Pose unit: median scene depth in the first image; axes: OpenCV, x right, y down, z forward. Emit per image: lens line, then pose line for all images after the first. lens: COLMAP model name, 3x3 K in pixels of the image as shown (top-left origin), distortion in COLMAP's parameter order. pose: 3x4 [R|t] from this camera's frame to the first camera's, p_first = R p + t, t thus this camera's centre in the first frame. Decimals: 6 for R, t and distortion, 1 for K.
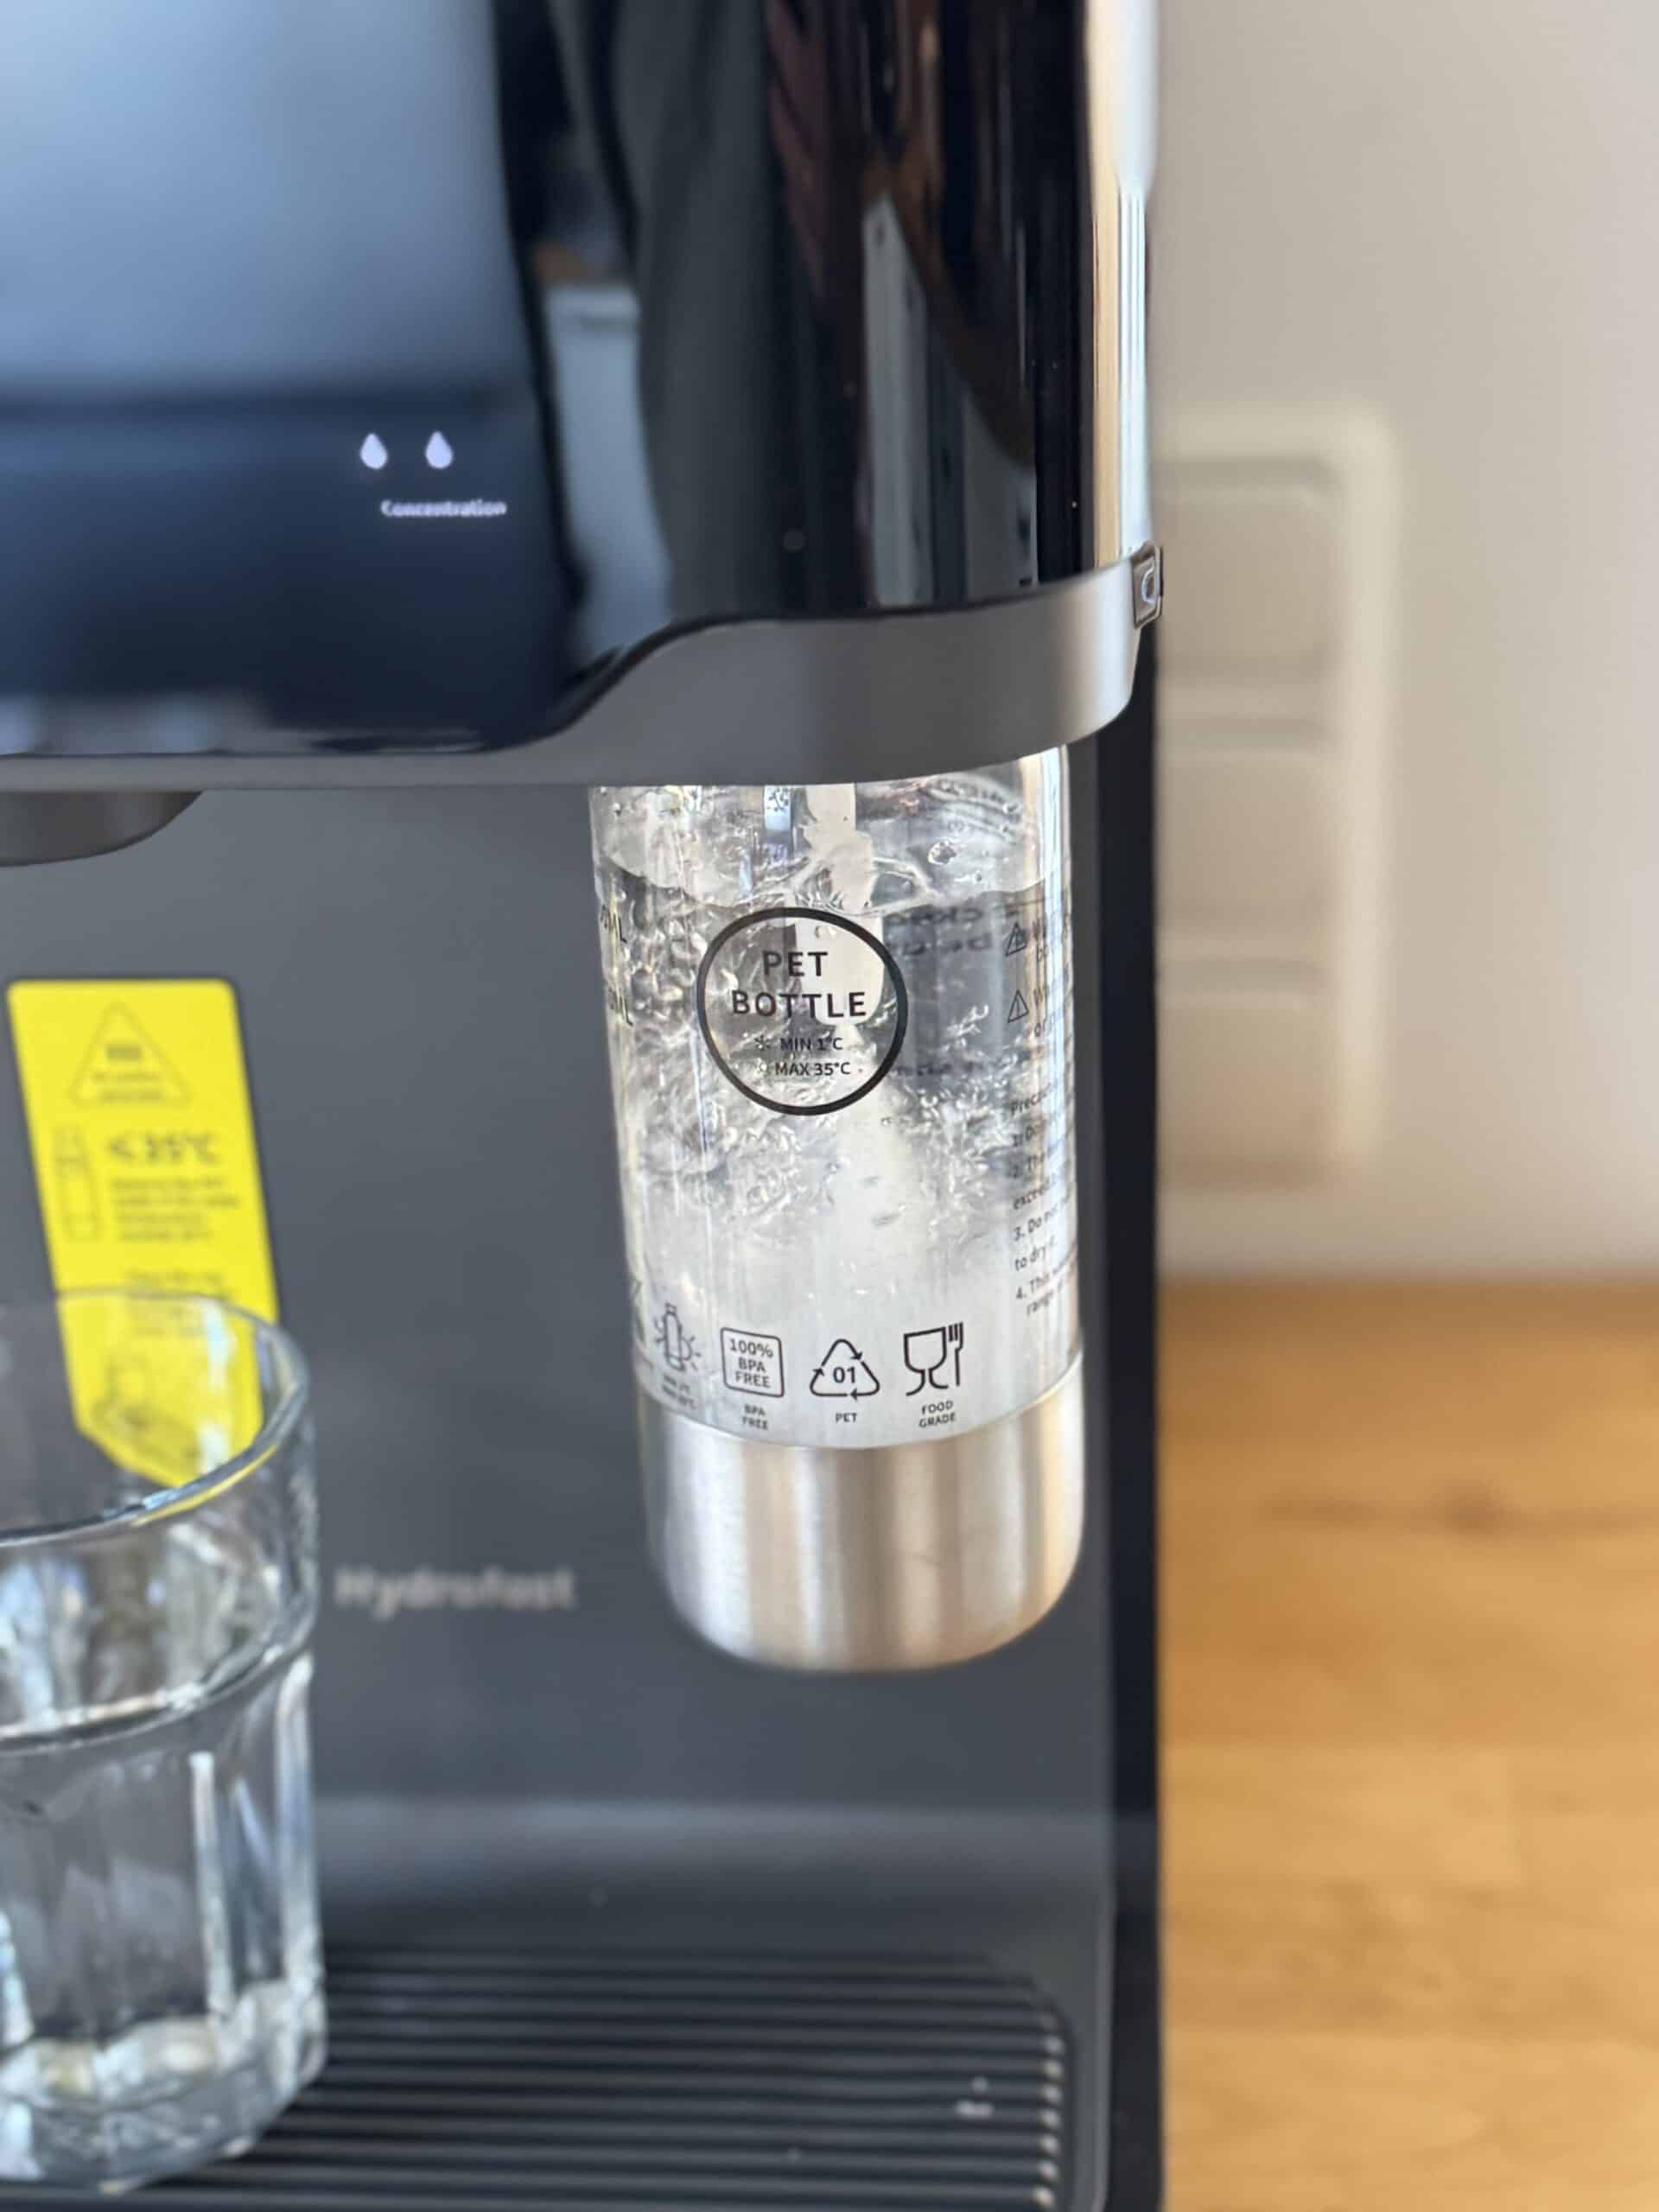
lens RADIAL K [[3108.6, 0, 836.5], [0, 3108.6, 1101.7], [0, 0, 1]] dist [0.224831, -0.577784]
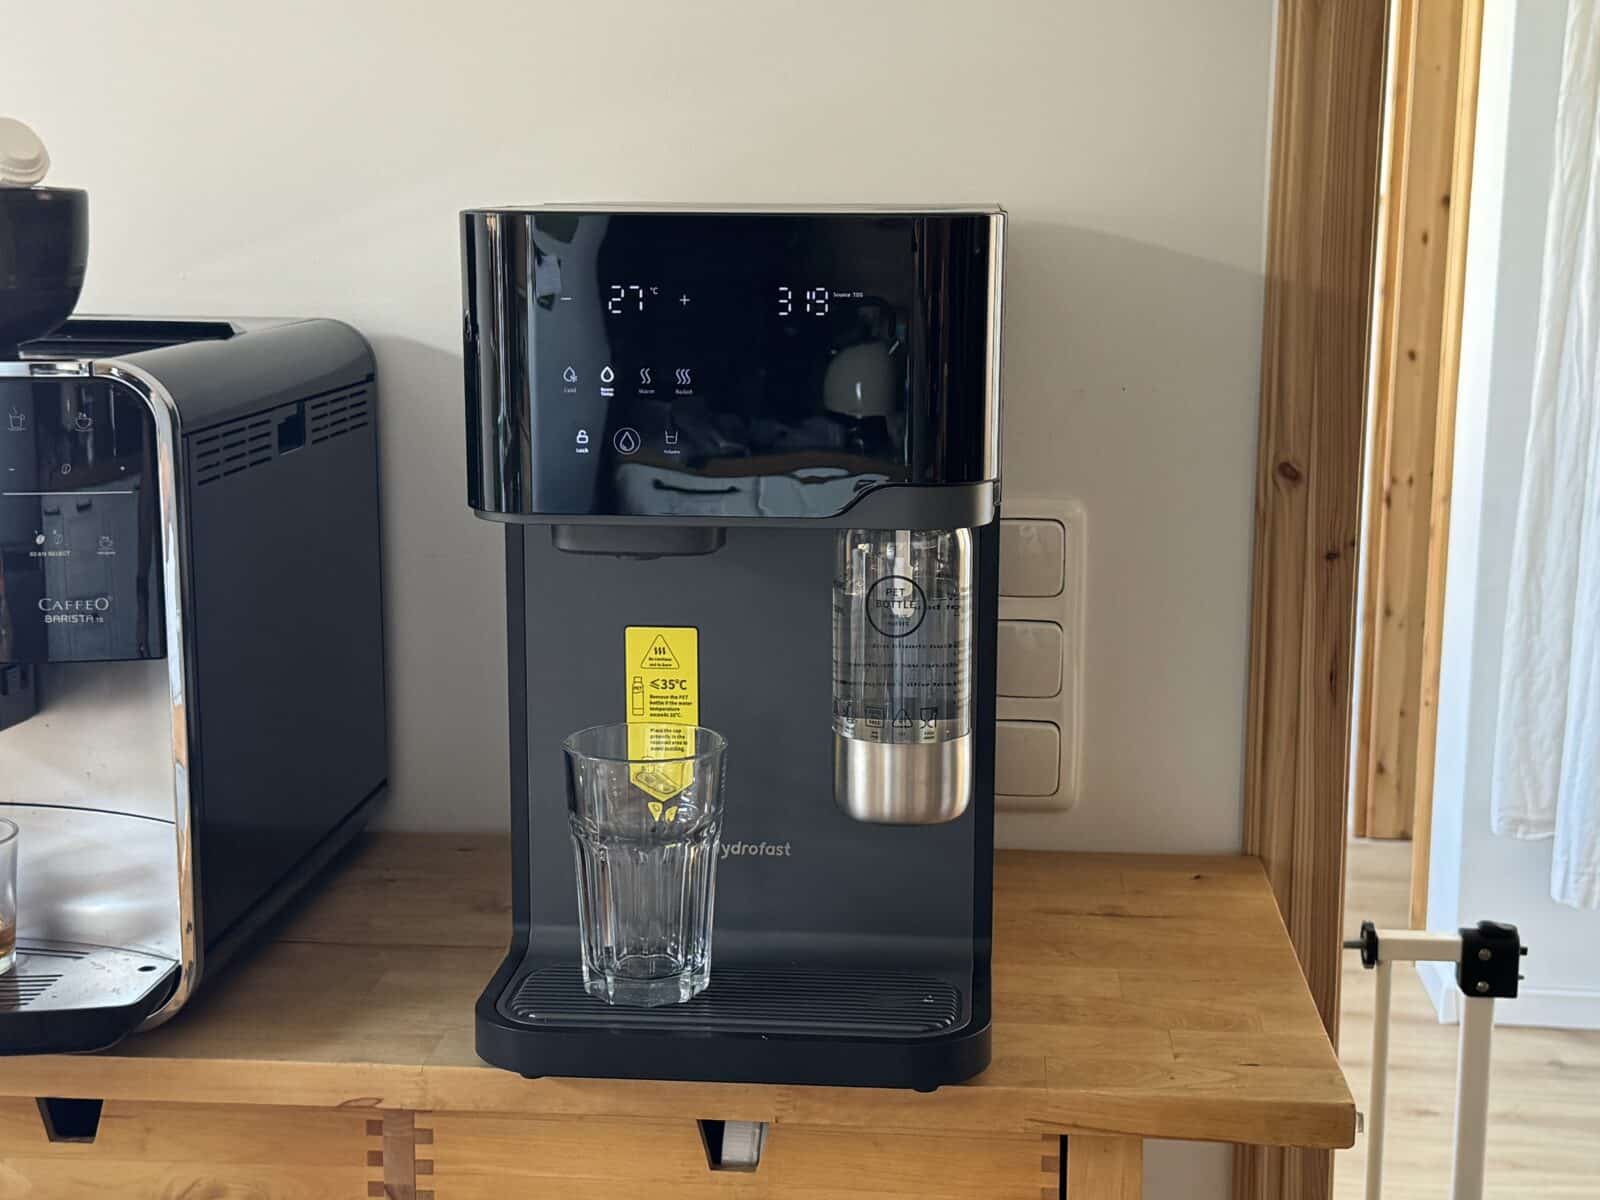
lens RADIAL K [[2248.5, 0, 800.0], [0, 2248.5, 600.0], [0, 0, 1]] dist [0.224831, -0.577784]
pose [[0.998922, 0.043872, 0.015159, -0.123274], [-0.039401, 0.974080, -0.222745, 0.414781], [-0.024538, 0.221907, 0.974759, -1.145297]]
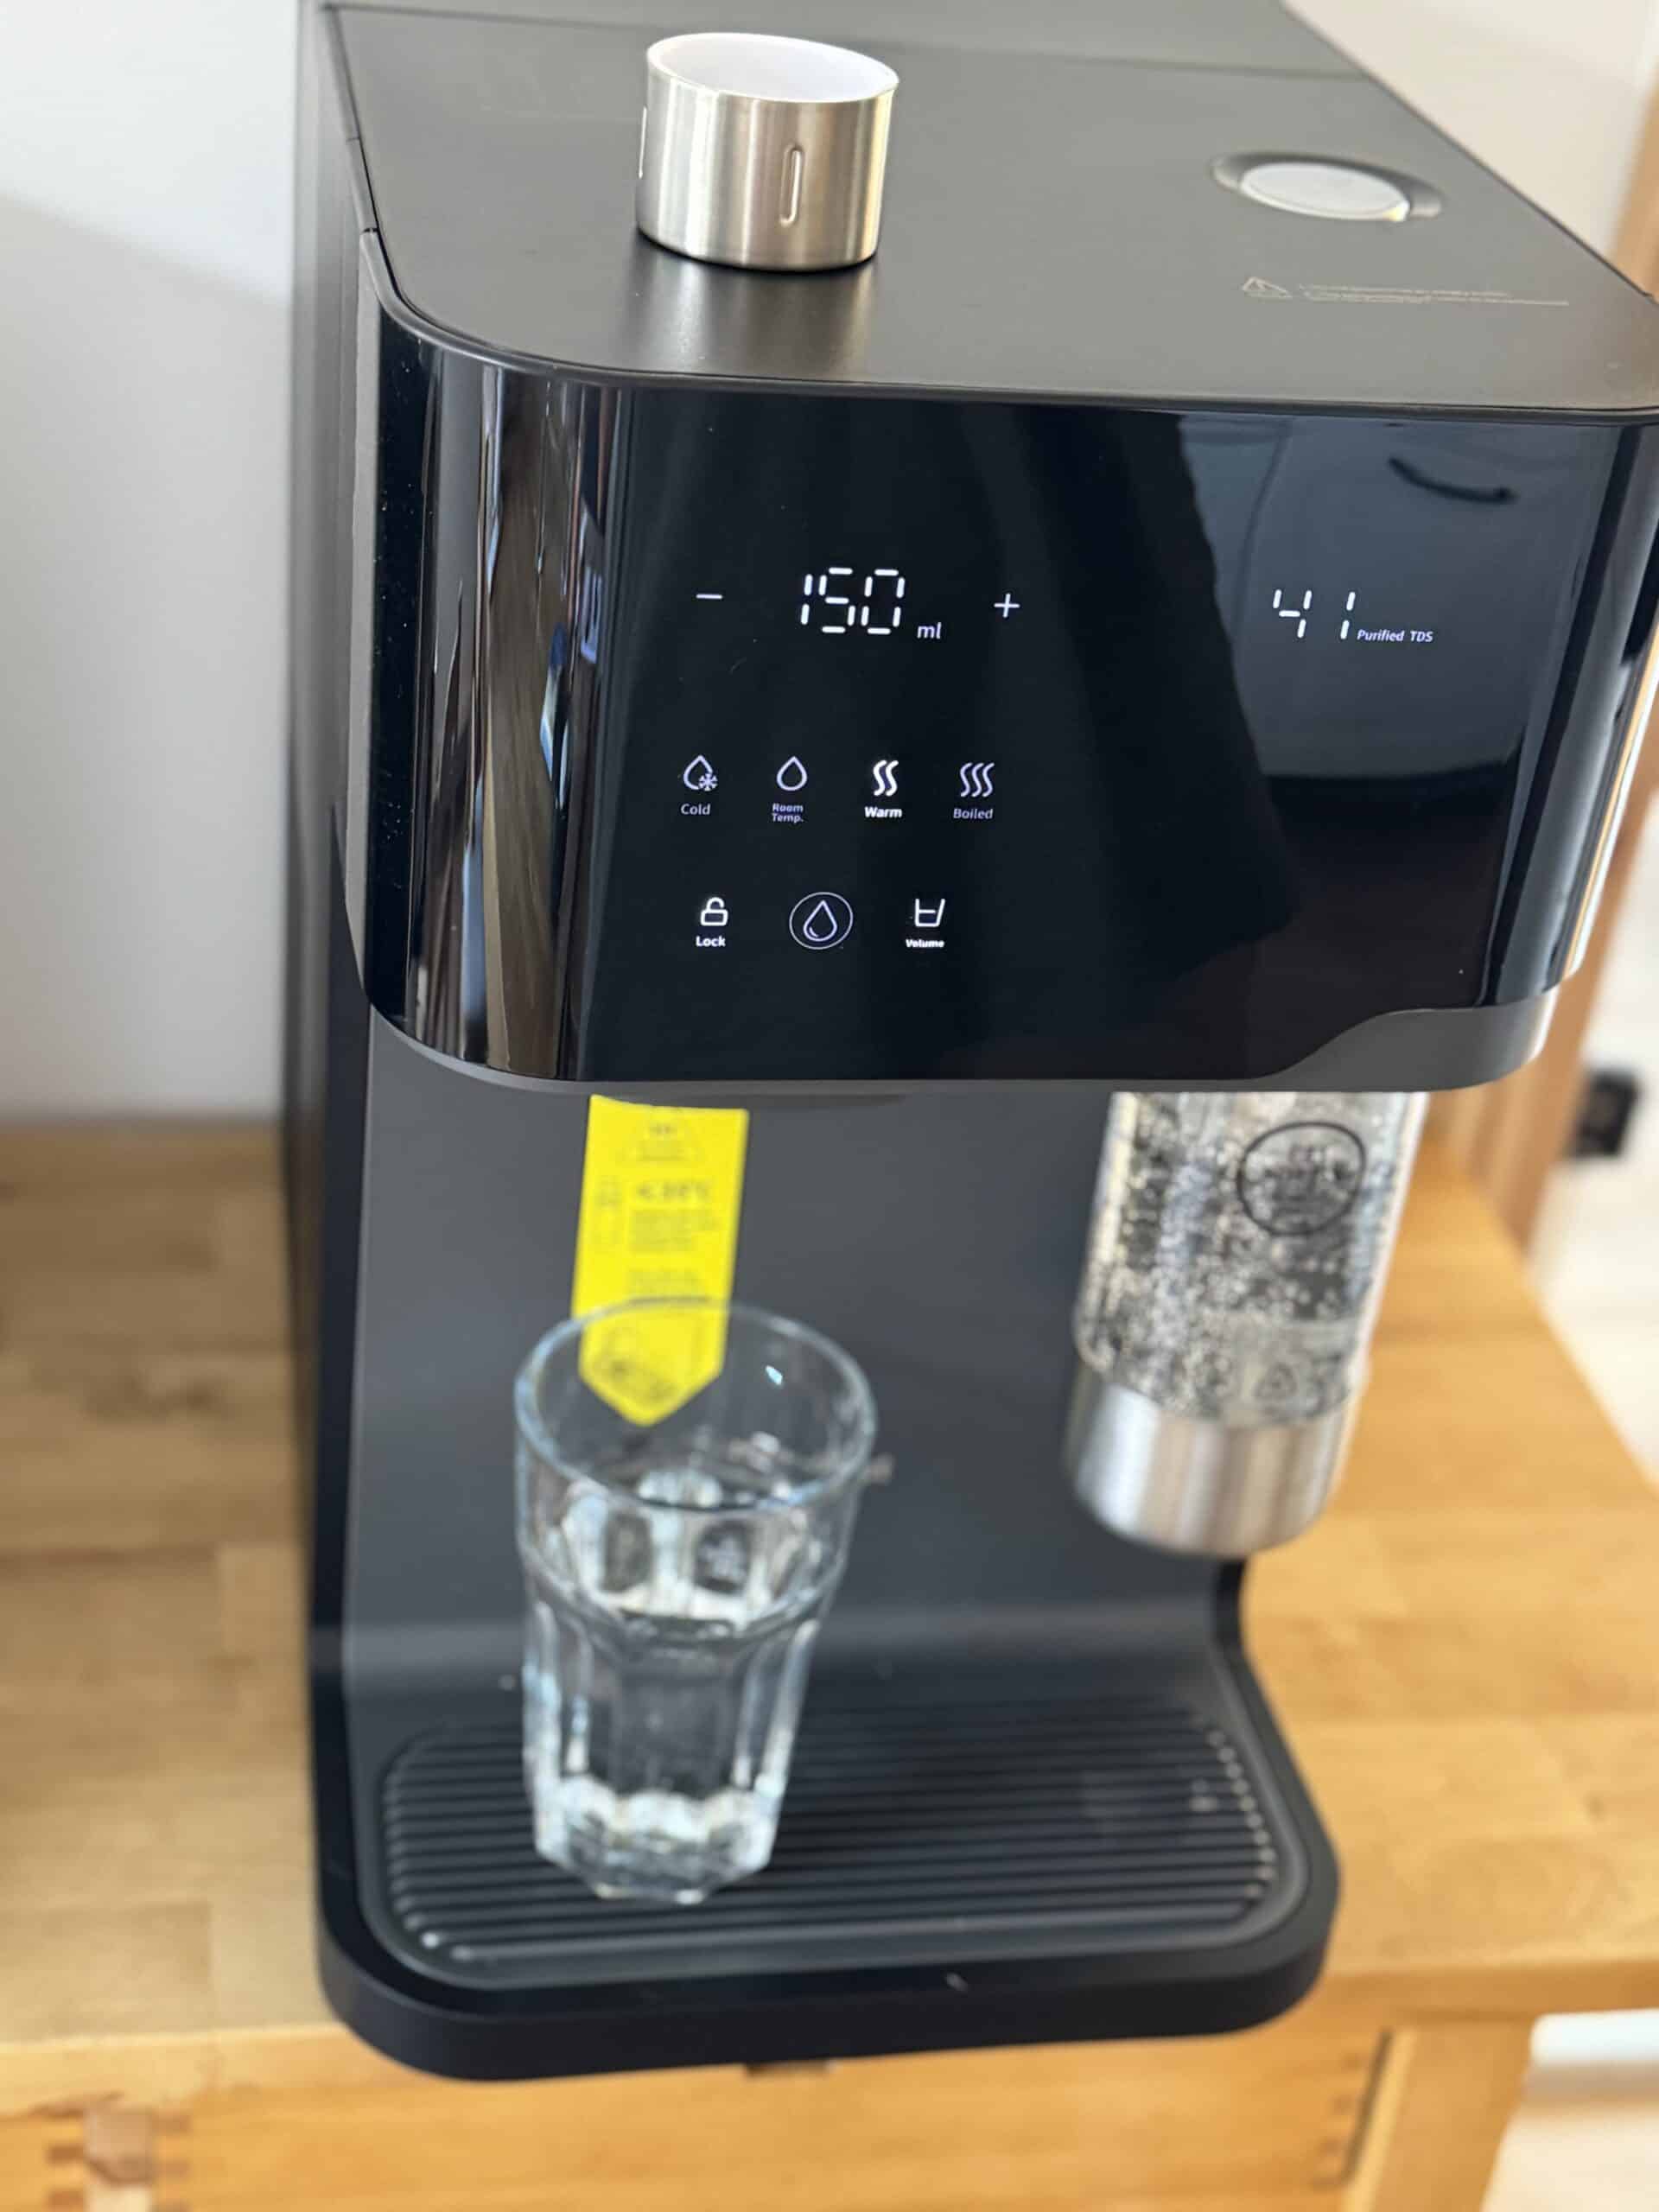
lens RADIAL K [[3108.6, 0, 836.5], [0, 3108.6, 1101.7], [0, 0, 1]] dist [0.224831, -0.577784]
pose [[0.953337, -0.011613, 0.301684, -0.567923], [-0.031126, 0.990154, 0.136477, -0.219212], [-0.300298, -0.139499, 0.943589, -0.347637]]
